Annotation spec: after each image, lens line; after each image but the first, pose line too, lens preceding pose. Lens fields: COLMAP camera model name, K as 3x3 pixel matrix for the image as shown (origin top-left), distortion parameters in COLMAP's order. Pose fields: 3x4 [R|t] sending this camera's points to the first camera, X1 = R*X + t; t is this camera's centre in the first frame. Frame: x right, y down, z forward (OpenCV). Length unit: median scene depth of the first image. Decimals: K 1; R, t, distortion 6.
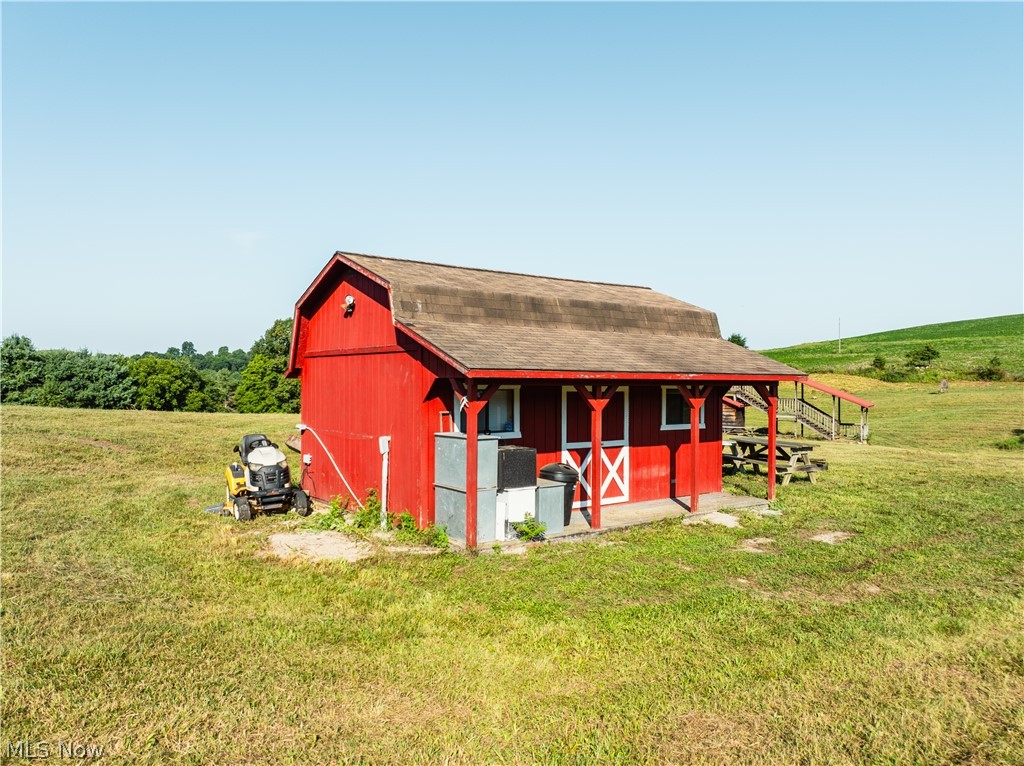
lens RADIAL K [[722.6, 0, 516.8], [0, 722.6, 377.3], [0, 0, 1]] dist [-0.052106, 0.024611]
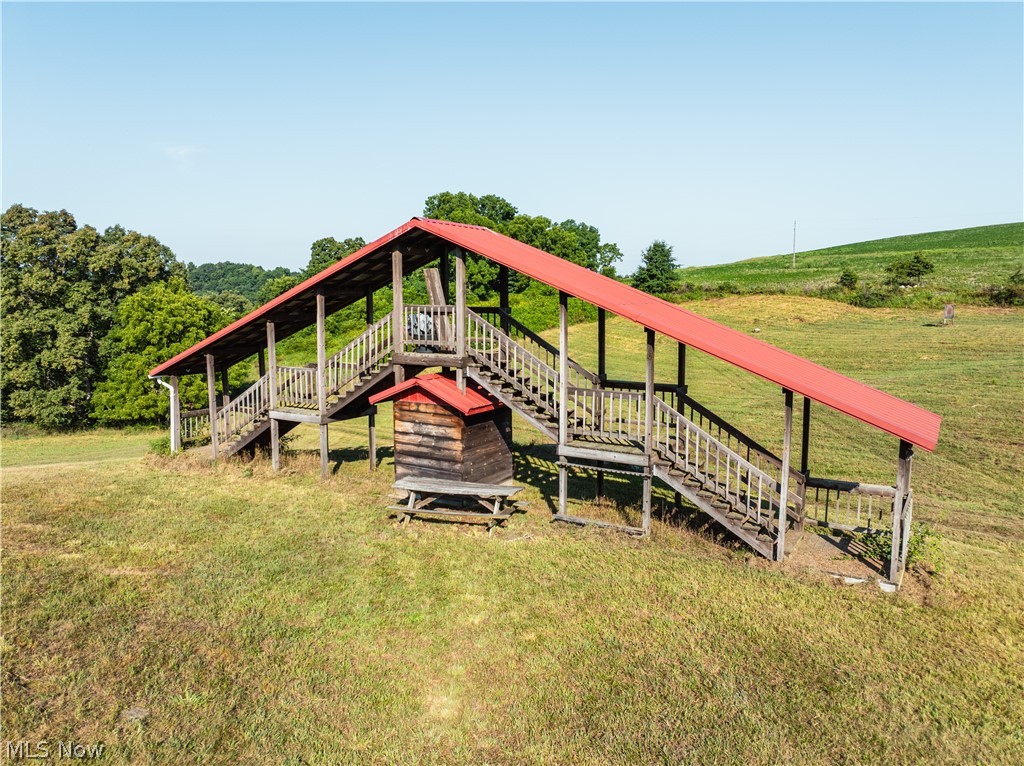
lens RADIAL K [[721.9, 0, 516.5], [0, 721.9, 380.6], [0, 0, 1]] dist [-0.051469, 0.021540]
pose [[0.998124, -0.008568, 0.060629, 0.135998], [0.001605, 0.993481, 0.113984, -0.002201], [-0.061211, -0.113673, 0.991631, 0.310024]]
